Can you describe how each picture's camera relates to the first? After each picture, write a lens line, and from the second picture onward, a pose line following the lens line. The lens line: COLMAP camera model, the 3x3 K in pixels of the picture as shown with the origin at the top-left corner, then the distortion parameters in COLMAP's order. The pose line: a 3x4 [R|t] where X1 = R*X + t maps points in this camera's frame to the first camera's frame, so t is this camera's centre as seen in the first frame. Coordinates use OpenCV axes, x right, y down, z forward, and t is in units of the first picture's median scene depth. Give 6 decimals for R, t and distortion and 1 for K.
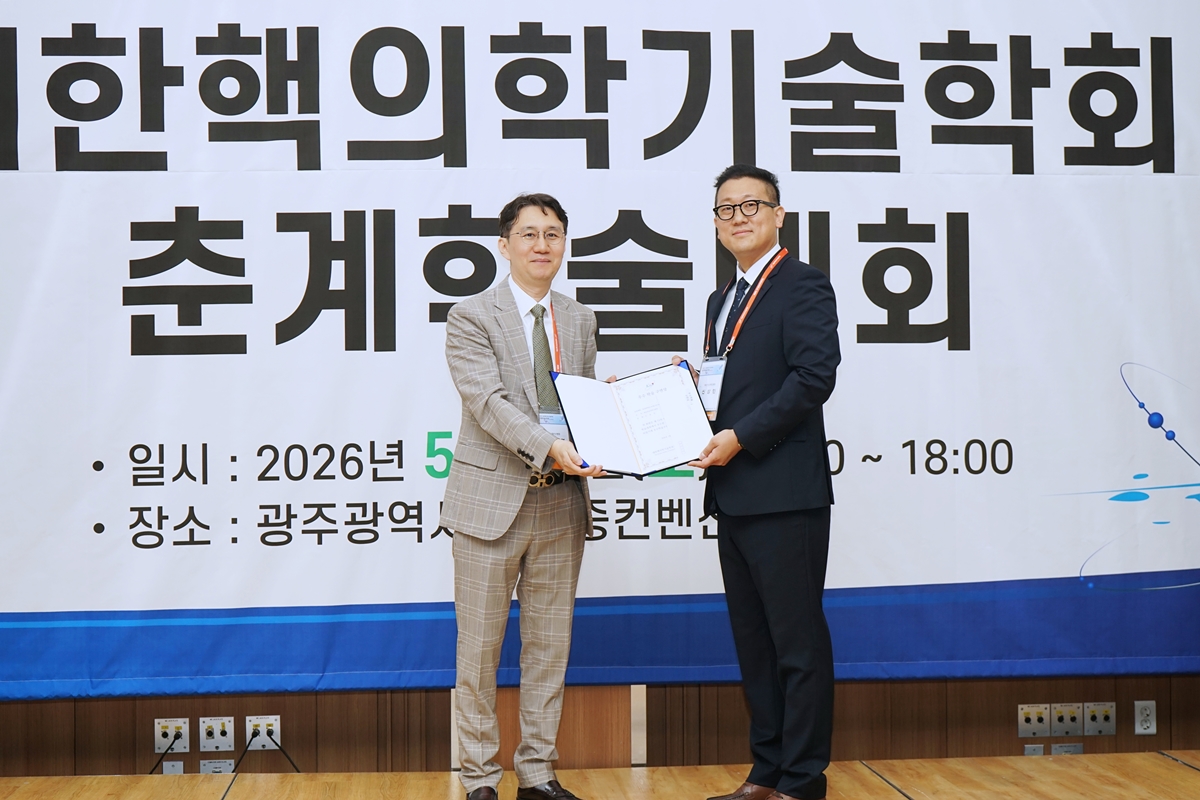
lens RADIAL K [[2017.0, 0, 629.8], [0, 2017.0, 422.3], [0, 0, 1]] dist [0.011064, 0.000000]
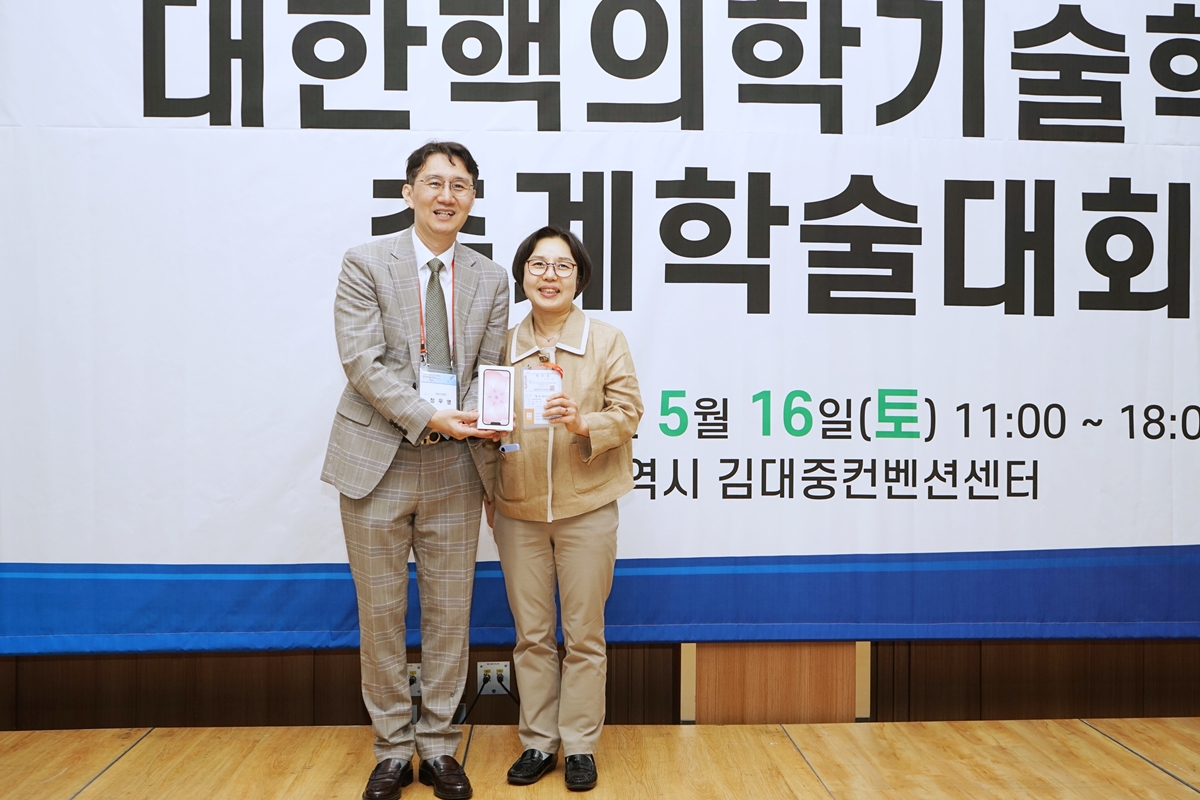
lens RADIAL K [[1349.1, 0, 658.6], [0, 1349.1, 409.0], [0, 0, 1]] dist [0.006973, 0.000000]
pose [[0.999752, 0.012722, -0.018301, -0.089146], [-0.012480, 0.999833, 0.013321, 0.004811], [0.018468, -0.013090, 0.999744, 0.319884]]
